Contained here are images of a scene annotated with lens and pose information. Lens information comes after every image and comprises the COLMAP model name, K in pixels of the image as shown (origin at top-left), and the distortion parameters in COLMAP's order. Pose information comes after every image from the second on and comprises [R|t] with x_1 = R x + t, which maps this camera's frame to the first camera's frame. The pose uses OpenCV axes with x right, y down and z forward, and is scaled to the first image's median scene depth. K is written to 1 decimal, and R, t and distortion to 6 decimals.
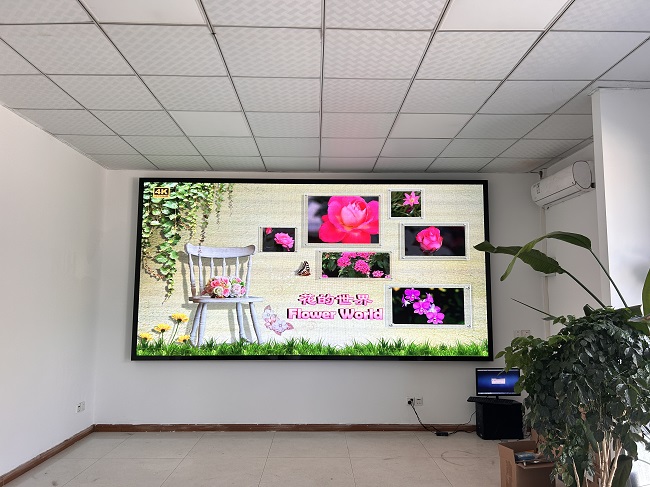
lens RADIAL K [[490.9, 0, 321.5], [0, 490.9, 243.8], [0, 0, 1]] dist [0.042338, -0.041844]
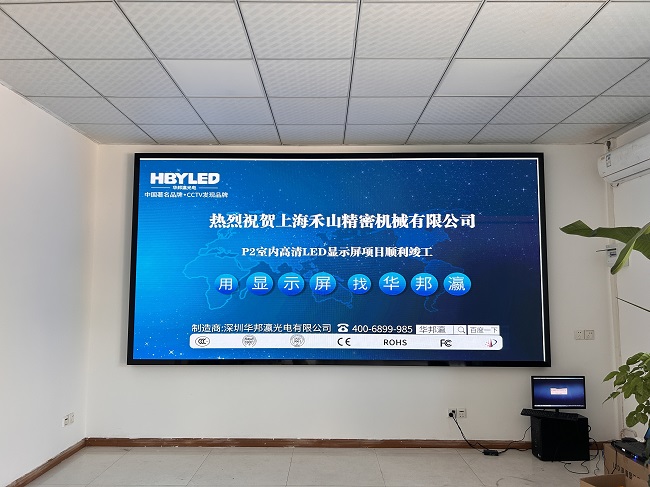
lens RADIAL K [[490.9, 0, 320.9], [0, 490.9, 246.2], [0, 0, 1]] dist [0.042338, -0.041844]
pose [[0.999718, -0.003033, -0.023572, -0.026161], [0.003624, 0.999679, 0.025061, 0.008644], [0.023489, -0.025139, 0.999408, 0.154504]]
